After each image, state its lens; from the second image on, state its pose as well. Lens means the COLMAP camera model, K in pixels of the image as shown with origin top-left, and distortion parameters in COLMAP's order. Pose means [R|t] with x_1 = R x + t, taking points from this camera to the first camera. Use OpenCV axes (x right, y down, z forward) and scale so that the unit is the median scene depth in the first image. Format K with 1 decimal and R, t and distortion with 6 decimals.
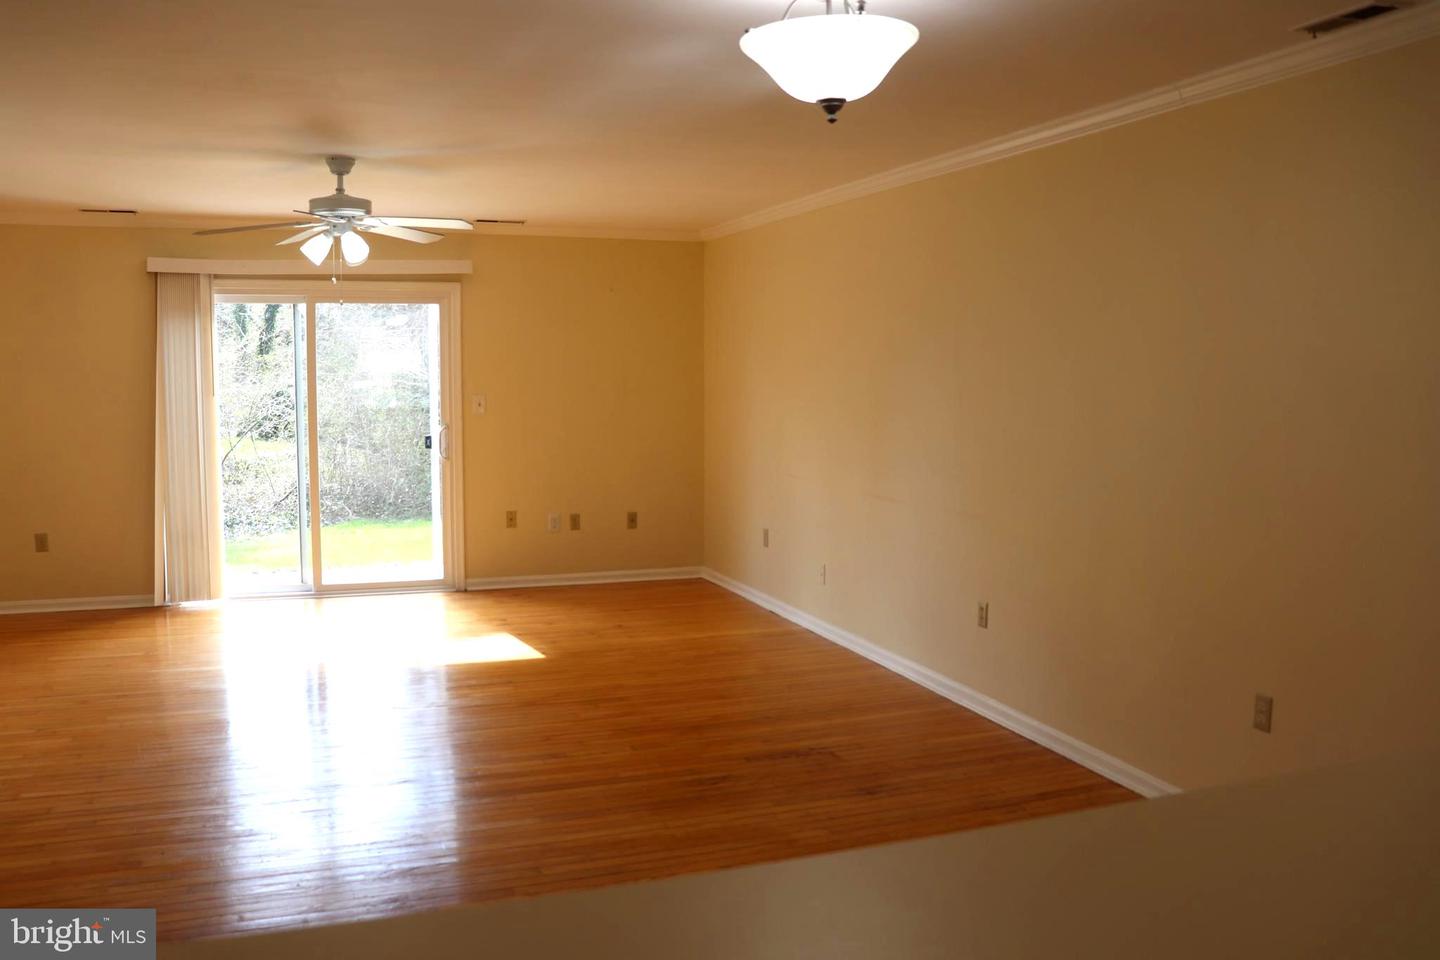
lens RADIAL K [[1192.0, 0, 720.0], [0, 1192.0, 480.0], [0, 0, 1]] dist [-0.176064, 0.154441]
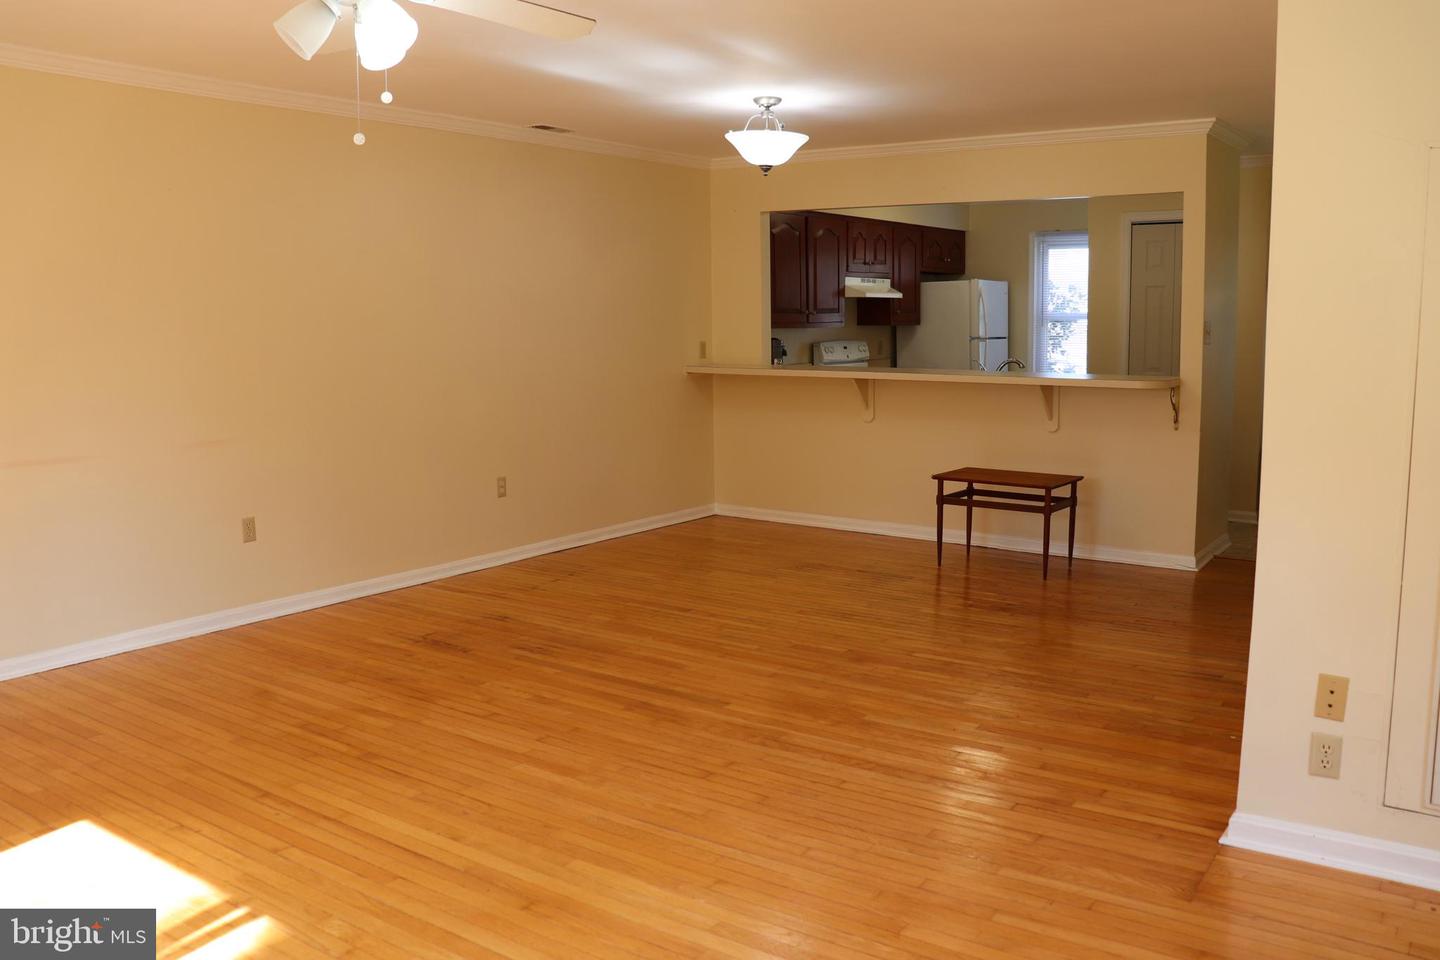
lens RADIAL K [[1192.0, 0, 720.0], [0, 1192.0, 480.0], [0, 0, 1]] dist [-0.176064, 0.154441]
pose [[-0.568530, -0.110191, 0.815249, -0.840073], [0.083310, 0.978183, 0.190311, -0.090508], [-0.818433, 0.176116, -0.546946, 1.181158]]
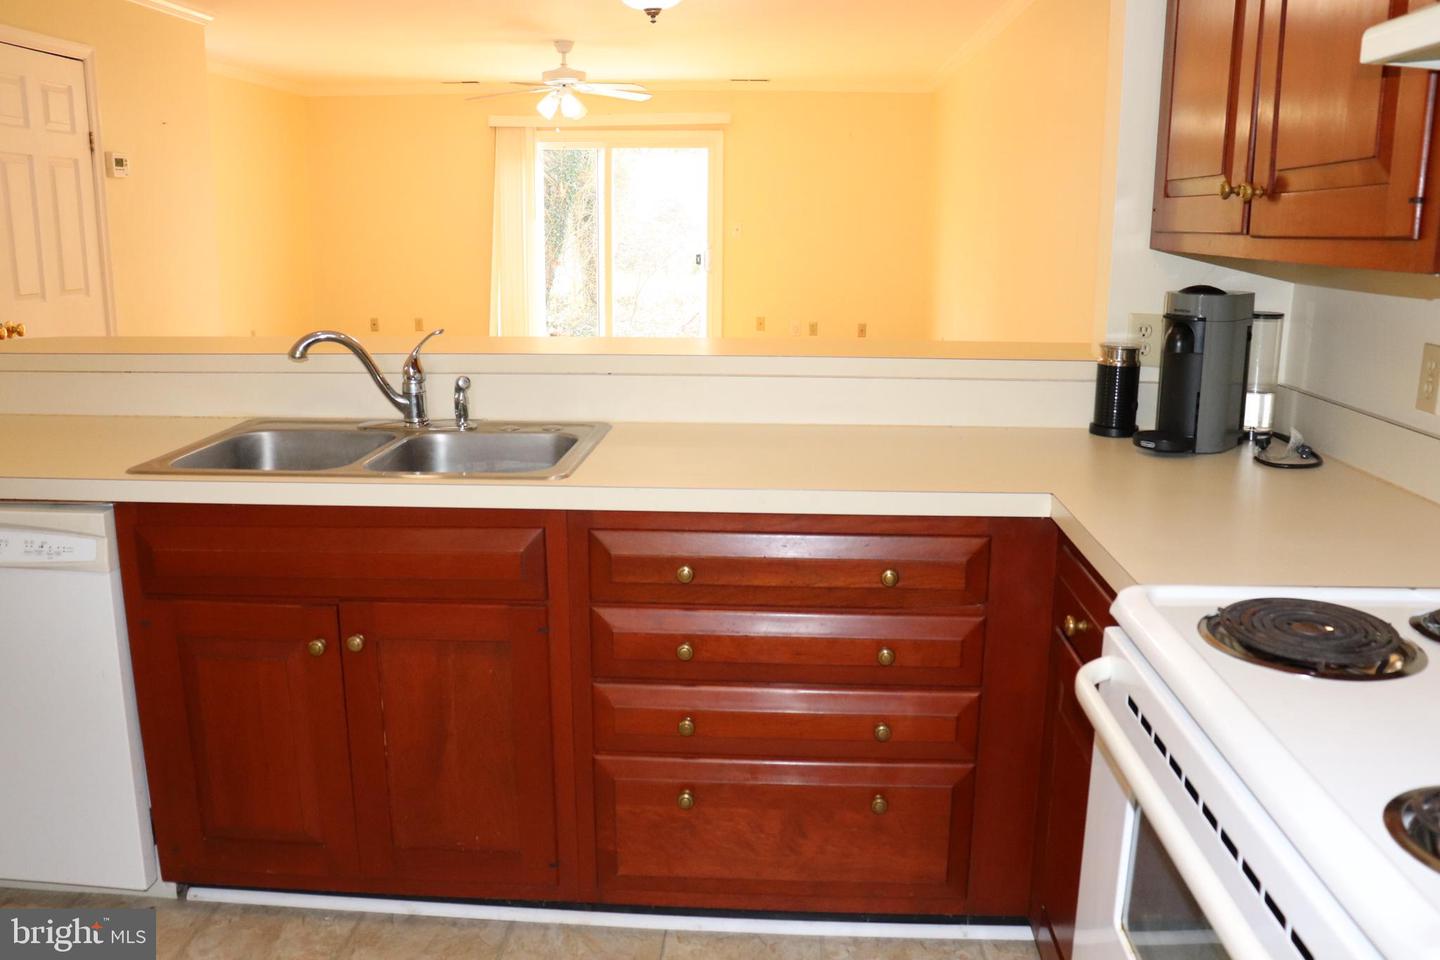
lens RADIAL K [[1192.0, 0, 720.0], [0, 1192.0, 480.0], [0, 0, 1]] dist [-0.176064, 0.154441]
pose [[0.914582, 0.092058, -0.393782, 0.439842], [-0.043749, 0.990554, 0.129960, 0.053838], [0.402026, -0.101631, 0.909970, -0.245827]]
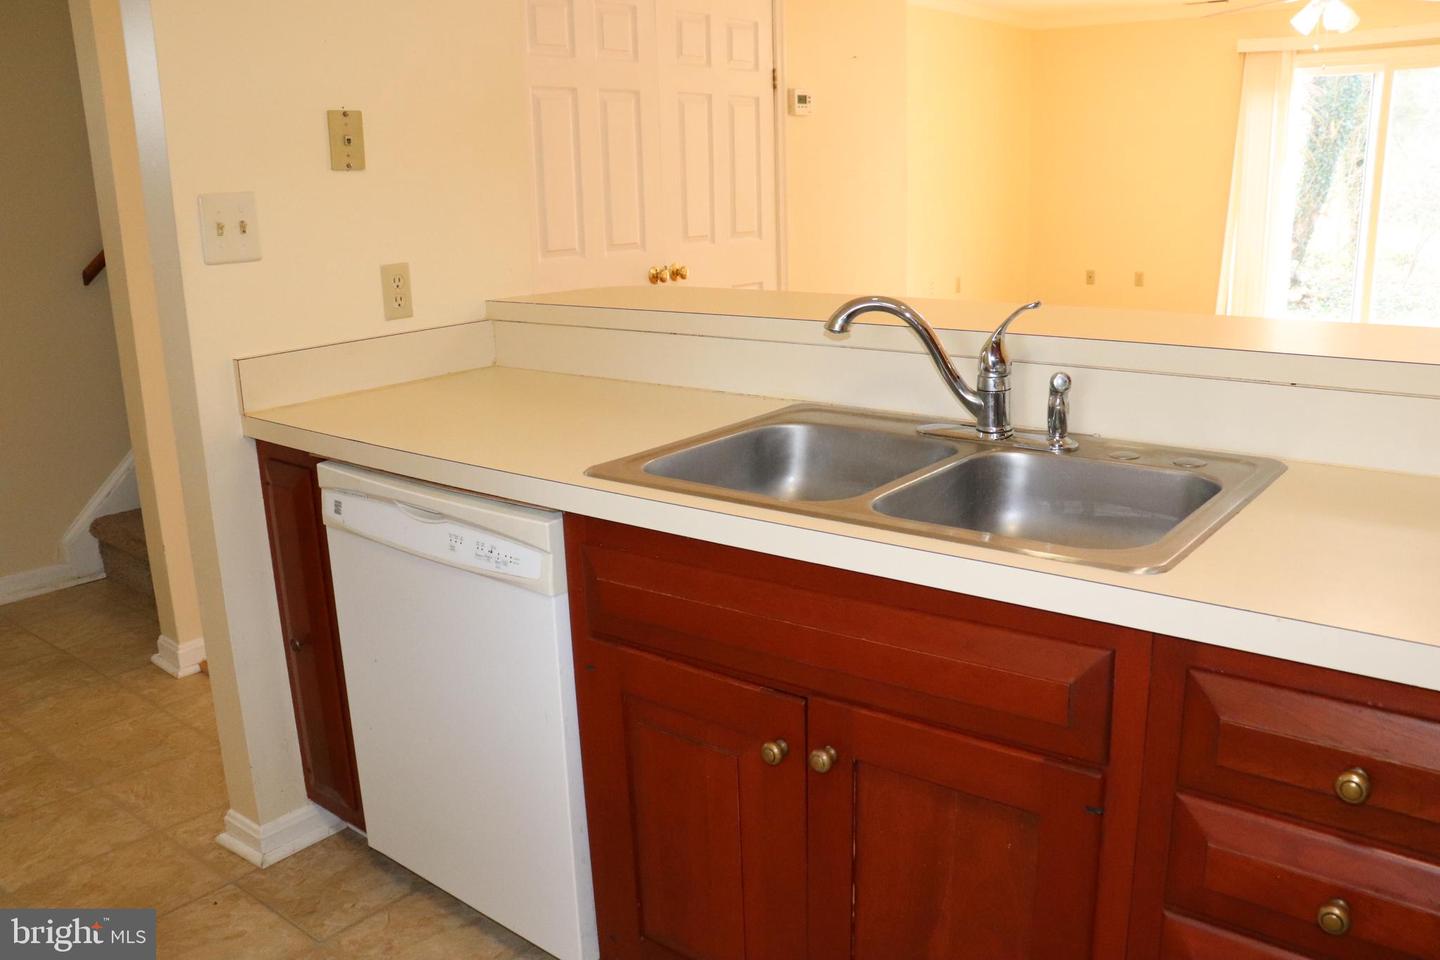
lens RADIAL K [[1192.0, 0, 720.0], [0, 1192.0, 480.0], [0, 0, 1]] dist [-0.176064, 0.154441]
pose [[0.515017, 0.198905, -0.833783, 0.378892], [-0.050448, 0.978052, 0.202161, 0.047399], [0.855694, -0.062054, 0.513748, -0.096043]]
